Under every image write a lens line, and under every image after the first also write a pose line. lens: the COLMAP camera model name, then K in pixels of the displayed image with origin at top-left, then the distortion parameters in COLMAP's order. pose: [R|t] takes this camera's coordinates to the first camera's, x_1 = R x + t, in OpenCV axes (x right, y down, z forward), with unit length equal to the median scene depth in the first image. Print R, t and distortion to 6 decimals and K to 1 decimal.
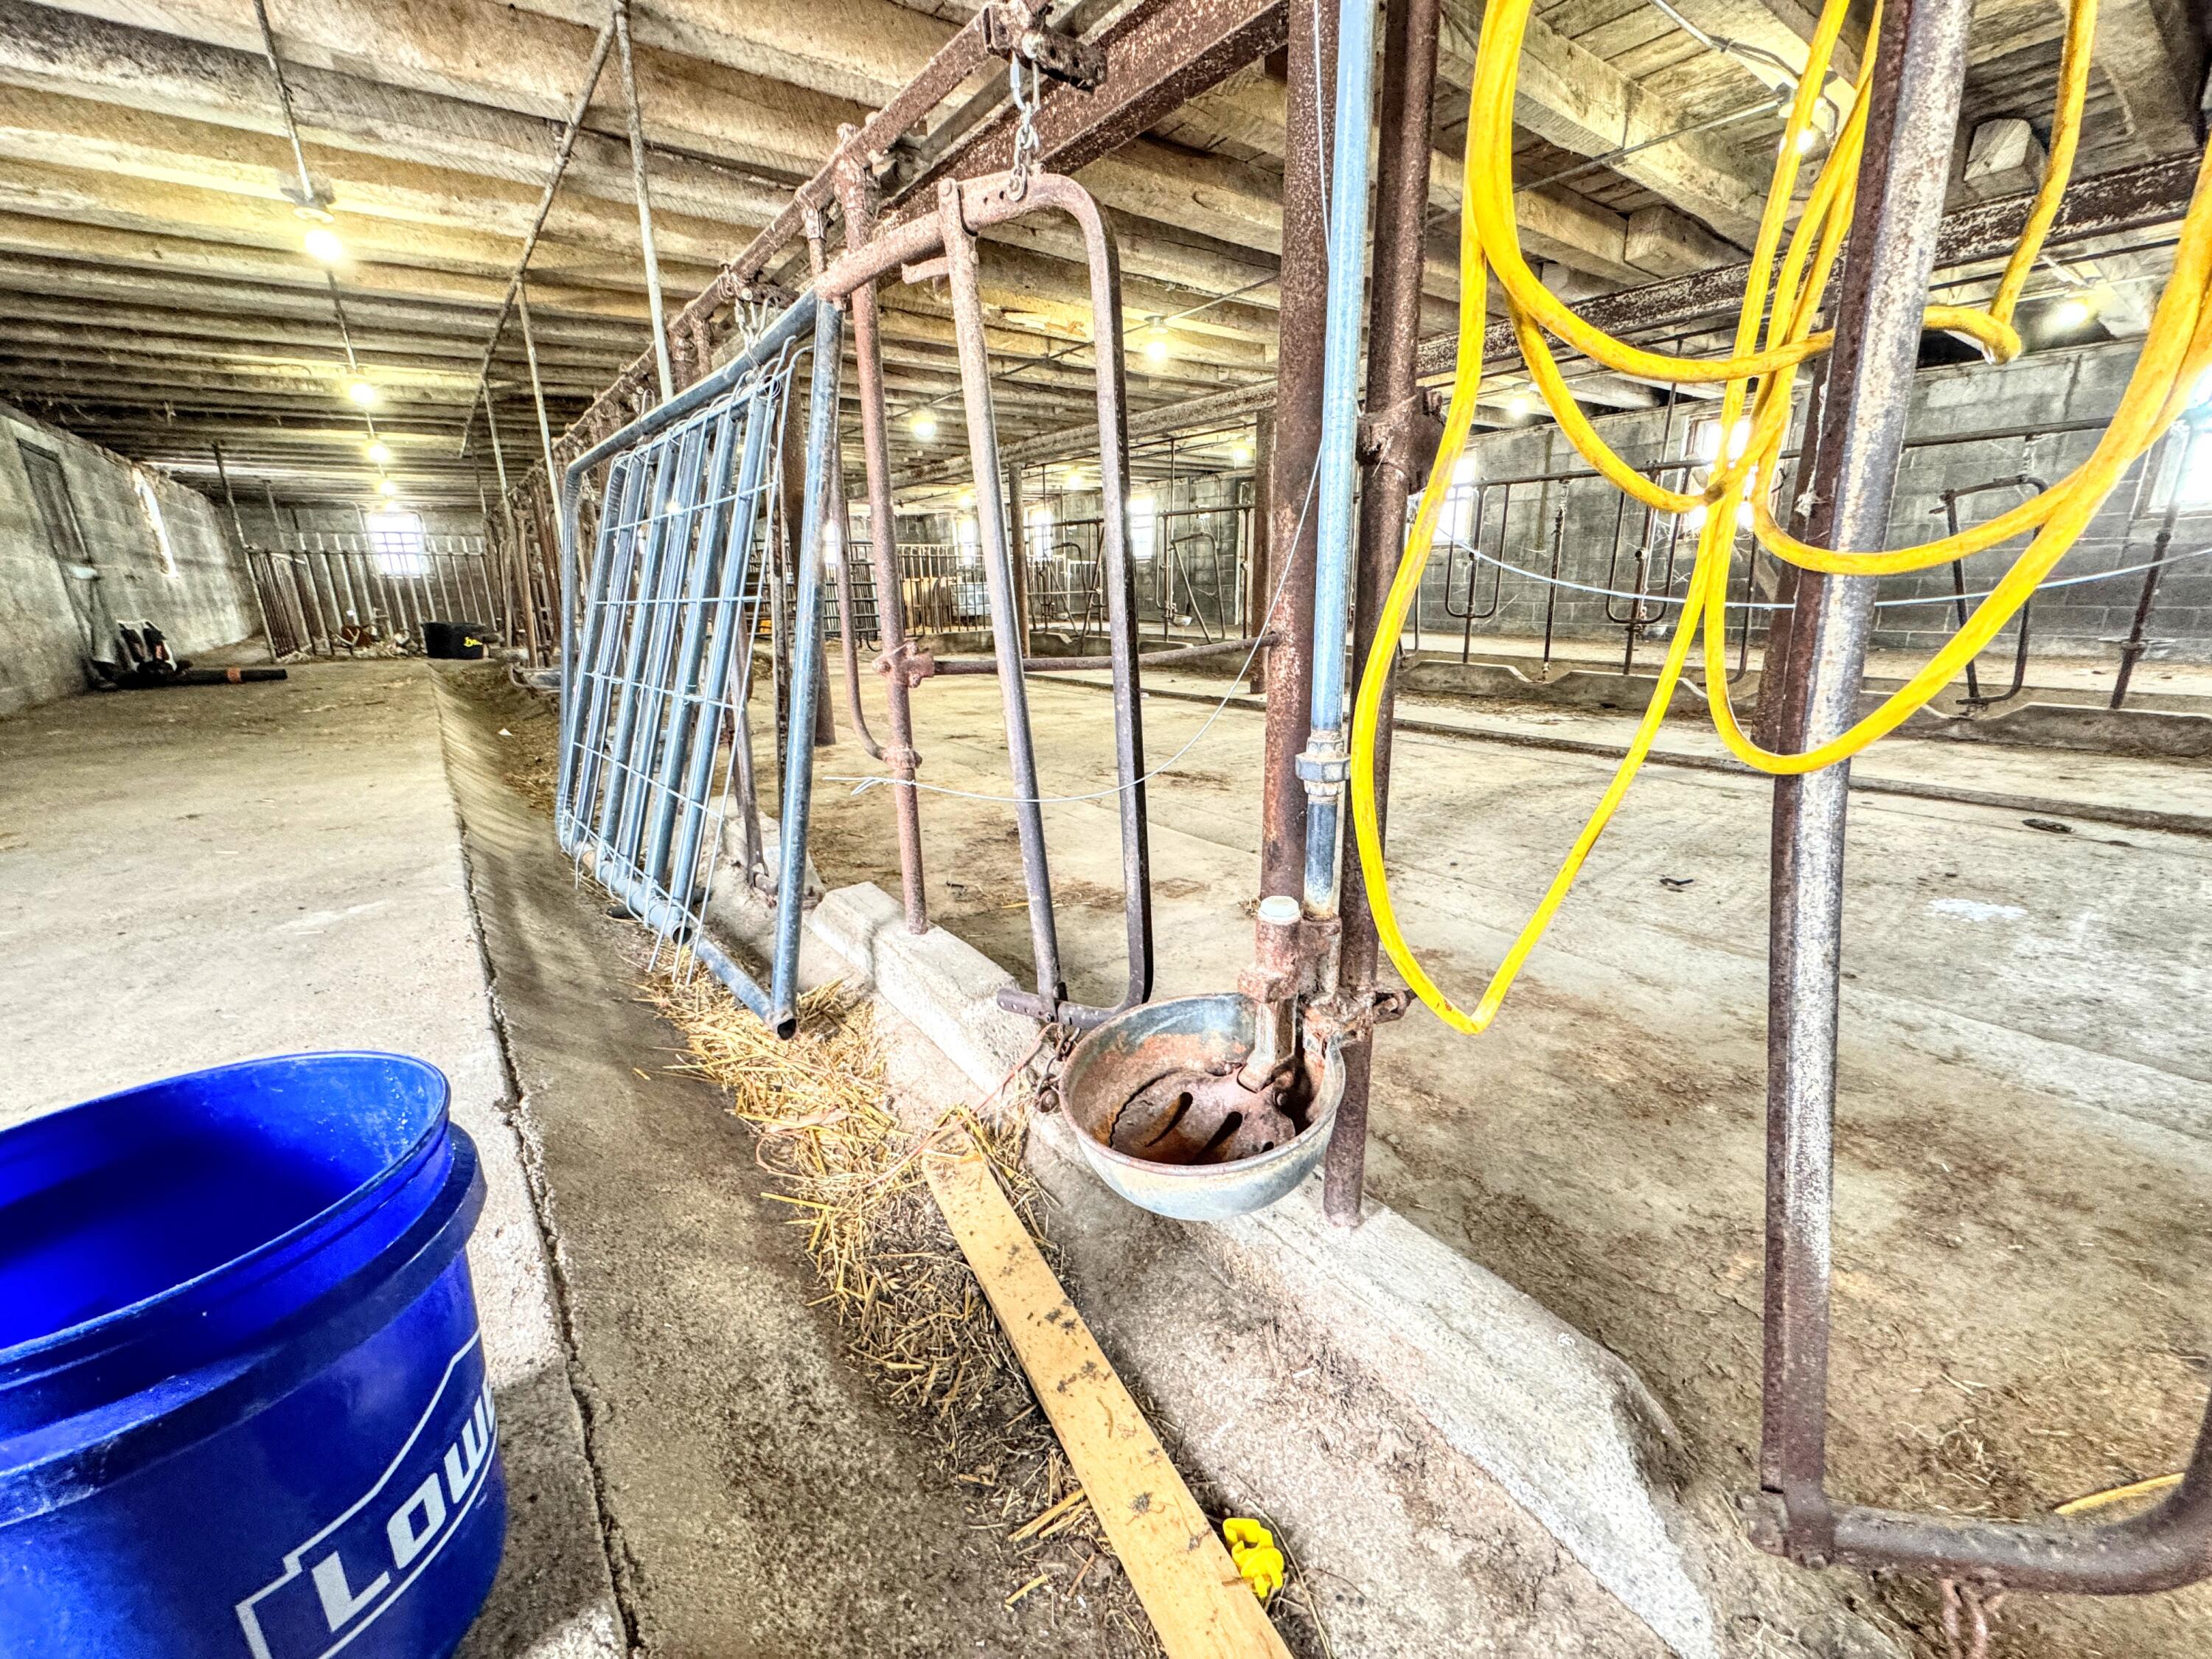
lens RADIAL K [[885.1, 0, 1110.4], [0, 885.1, 826.3], [0, 0, 1]] dist [0.000335, -0.000221]
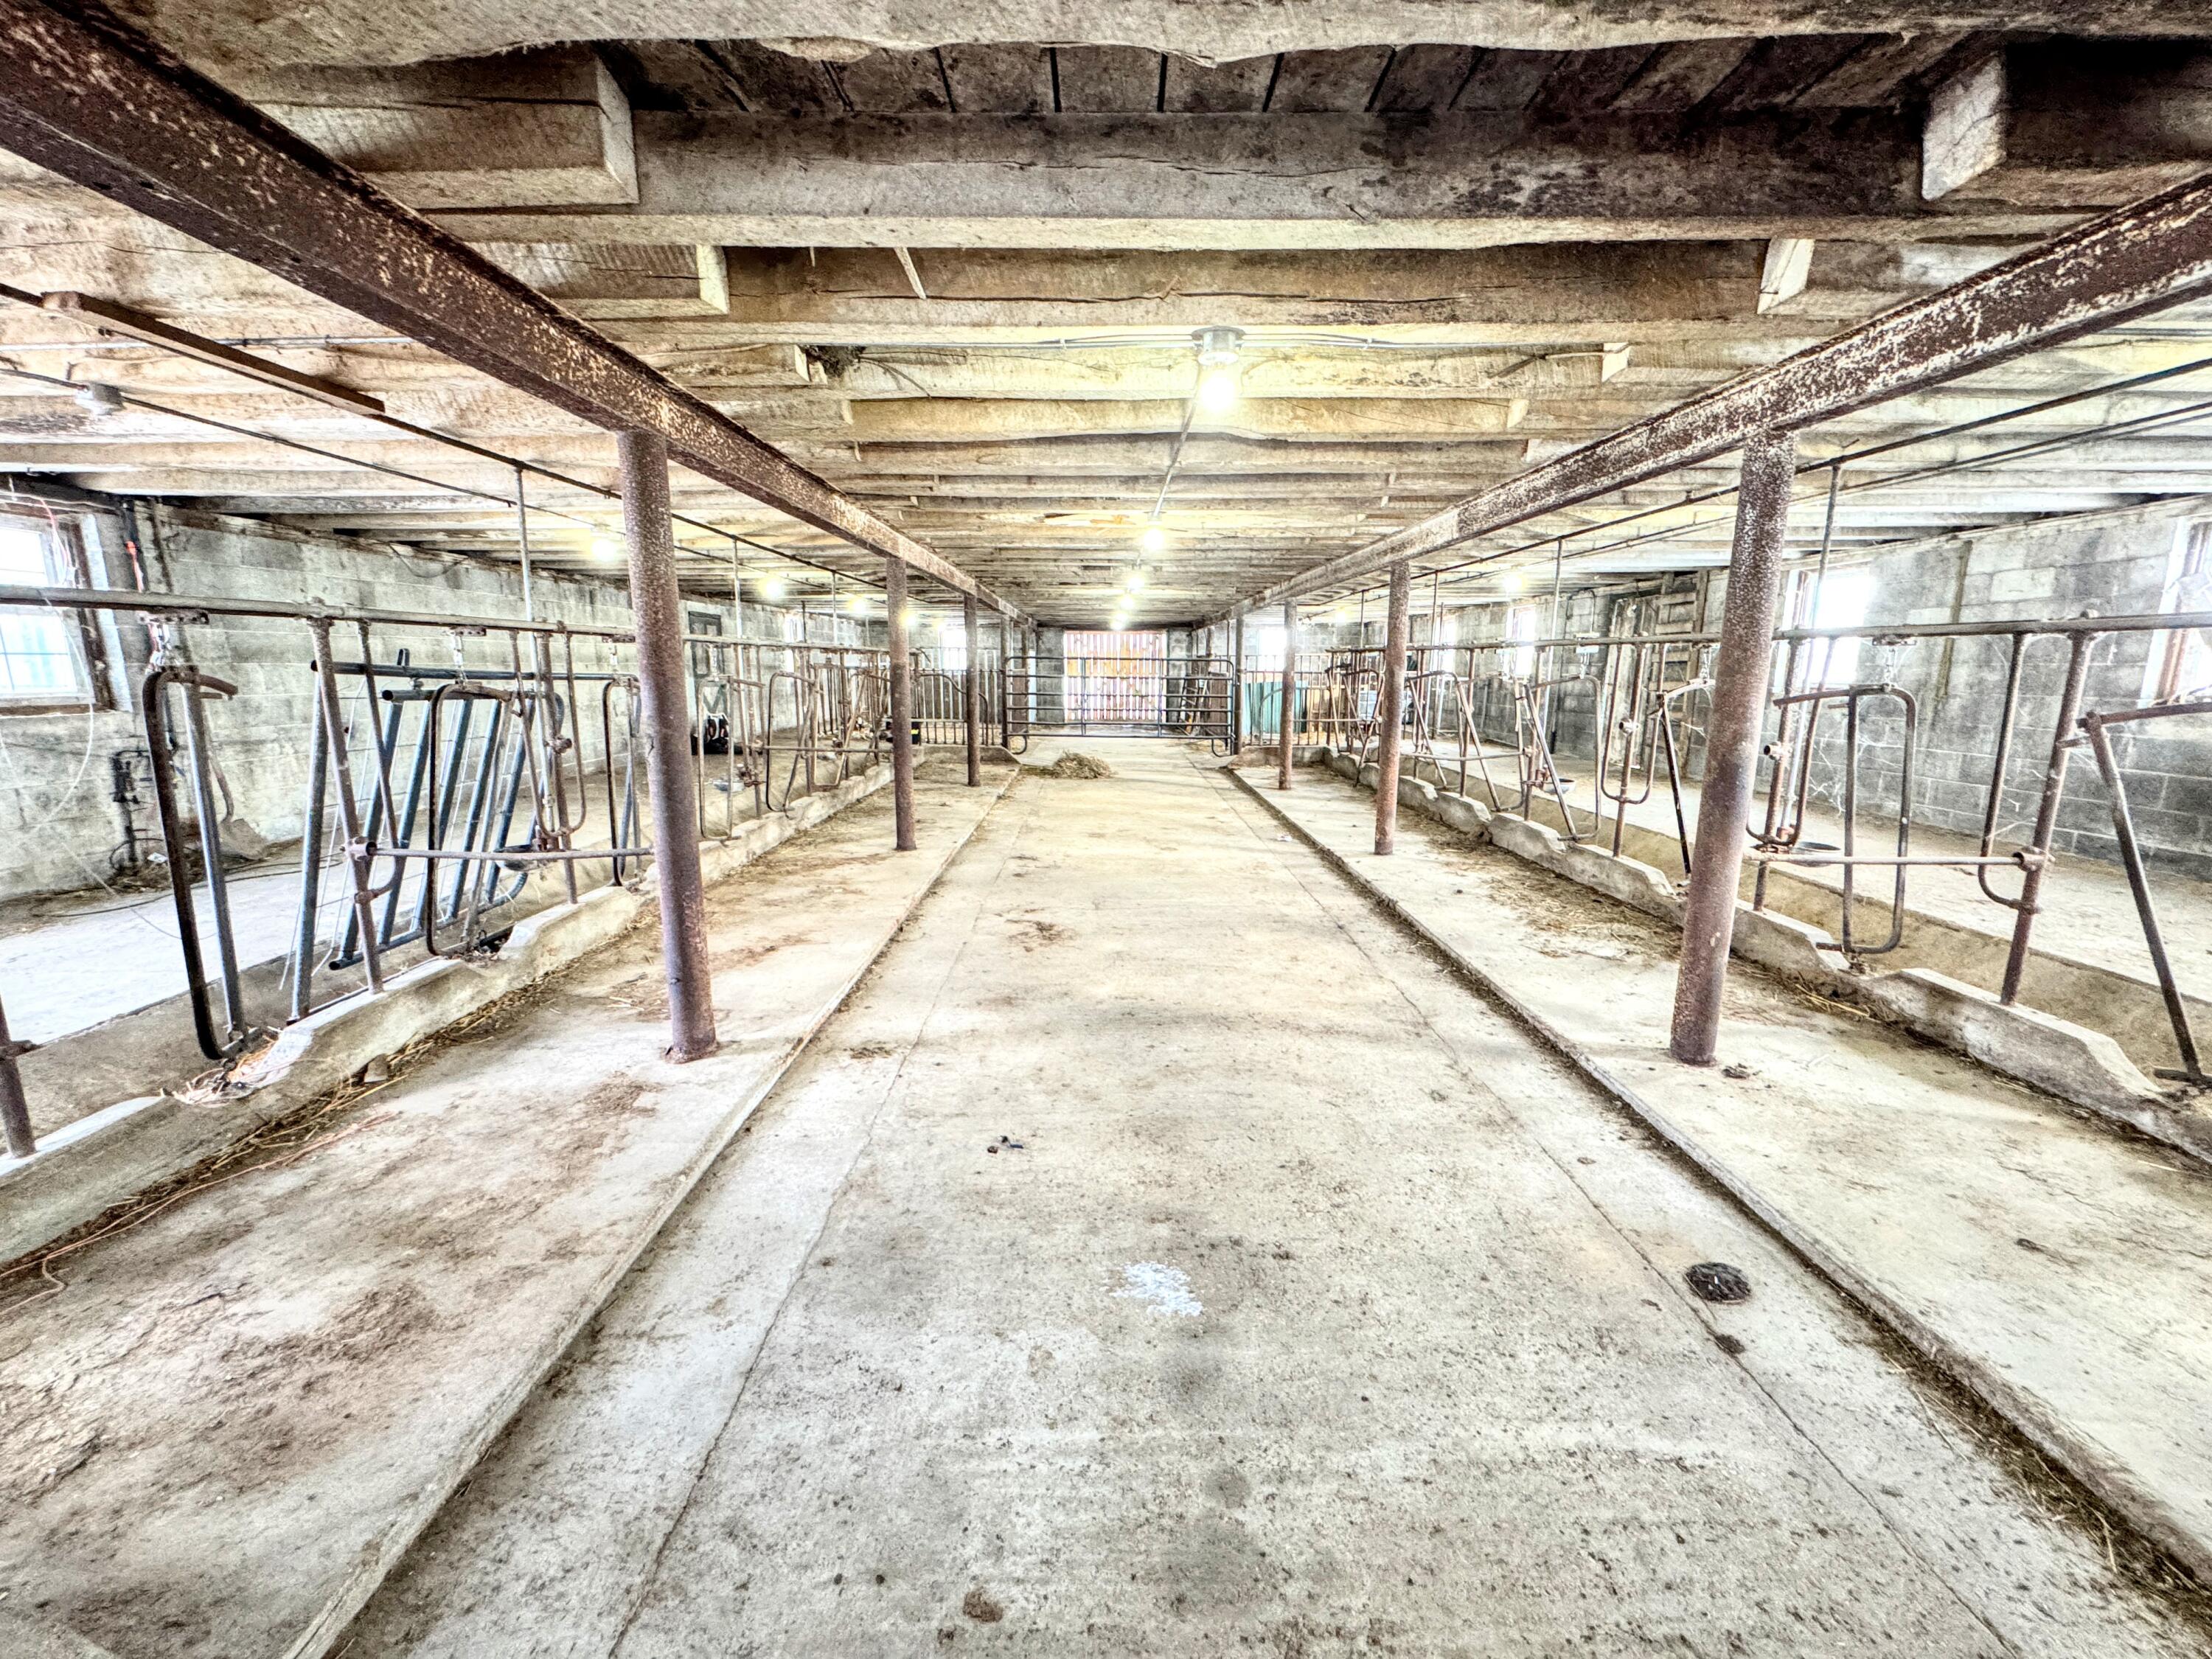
lens RADIAL K [[885.1, 0, 1104.8], [0, 885.1, 822.4], [0, 0, 1]] dist [0.000335, -0.000221]
pose [[0.797535, 0.126703, -0.589817, 0.952006], [-0.178950, 0.983378, -0.030725, -0.206331], [0.576121, 0.130052, 0.806952, 0.177827]]
